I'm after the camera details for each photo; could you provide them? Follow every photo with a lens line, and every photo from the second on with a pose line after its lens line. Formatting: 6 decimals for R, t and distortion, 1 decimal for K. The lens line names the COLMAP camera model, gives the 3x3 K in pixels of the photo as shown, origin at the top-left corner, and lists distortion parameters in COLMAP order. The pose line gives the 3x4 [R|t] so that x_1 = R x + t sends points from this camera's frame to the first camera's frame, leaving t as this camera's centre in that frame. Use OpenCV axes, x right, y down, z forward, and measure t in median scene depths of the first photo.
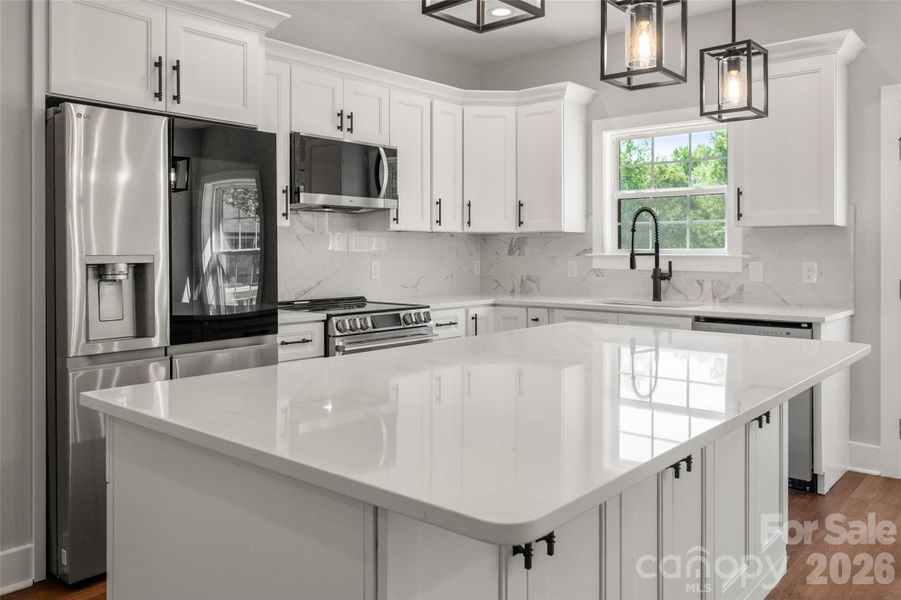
lens RADIAL K [[706.5, 0, 459.6], [0, 706.5, 252.0], [0, 0, 1]] dist [-0.002860, -0.000918]
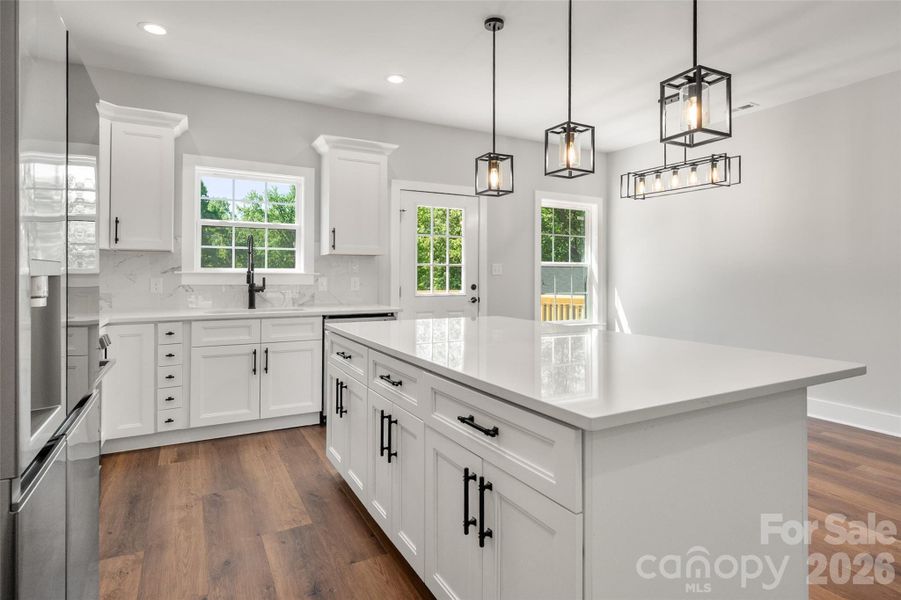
lens RADIAL K [[484.2, 0, 459.4], [0, 484.2, 268.8], [0, 0, 1]] dist [-0.000745, 0.001384]
pose [[0.348006, 0.013734, 0.937392, -0.432378], [-0.002526, 0.999903, -0.013712, 0.008442], [-0.937489, 0.002404, 0.348007, 0.358185]]
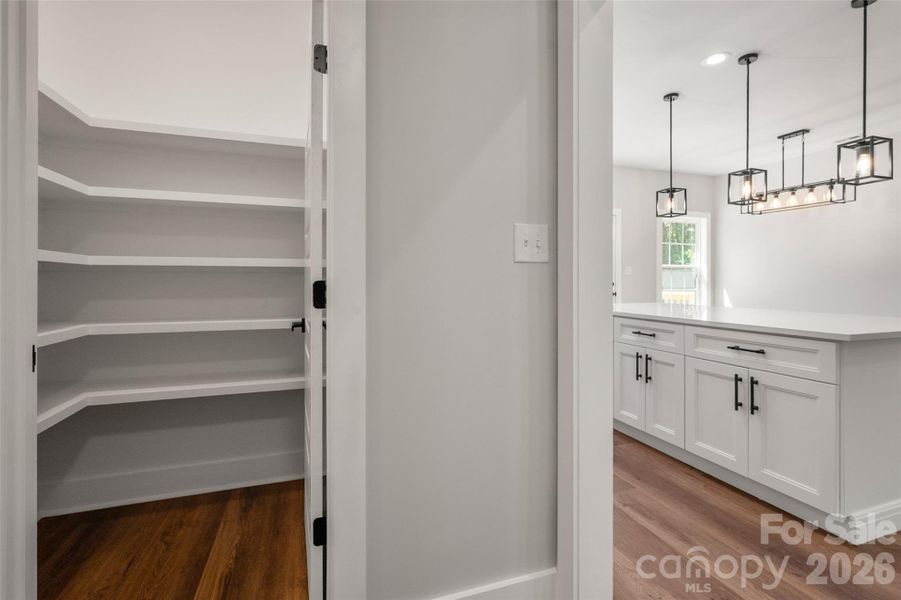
lens RADIAL K [[417.3, 0, 448.9], [0, 417.3, 277.4], [0, 0, 1]] dist [-0.004203, -0.000495]
pose [[0.504552, 0.006333, 0.863358, -0.730827], [-0.002774, 0.999980, -0.005714, 0.024356], [-0.863377, 0.000488, 0.504559, 0.511111]]
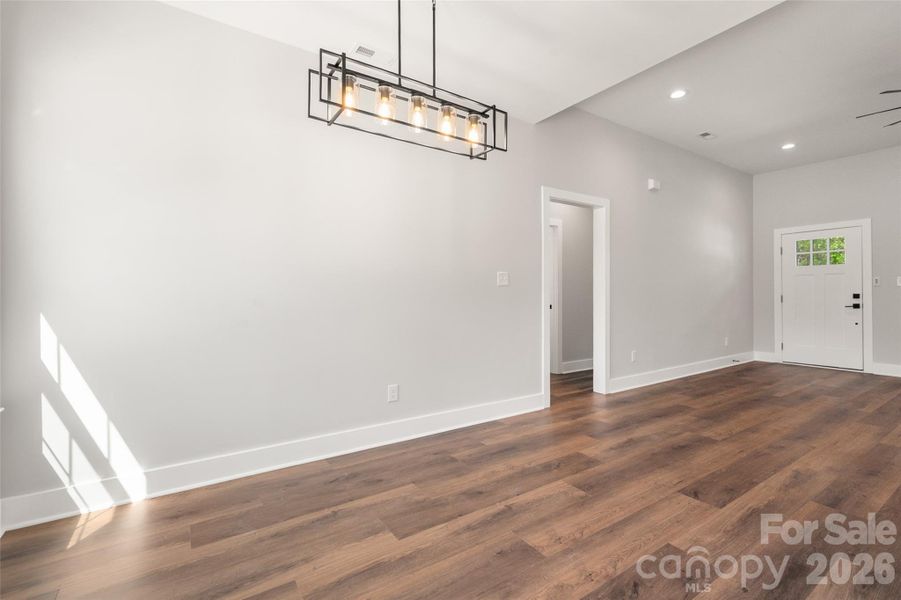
lens RADIAL K [[406.7, 0, 462.7], [0, 406.7, 294.2], [0, 0, 1]] dist [0.014948, -0.000410]
pose [[-0.967367, 0.003568, 0.253355, 0.438894], [0.003169, 0.999993, -0.001983, 0.028037], [-0.253360, -0.001116, -0.967371, 0.740629]]
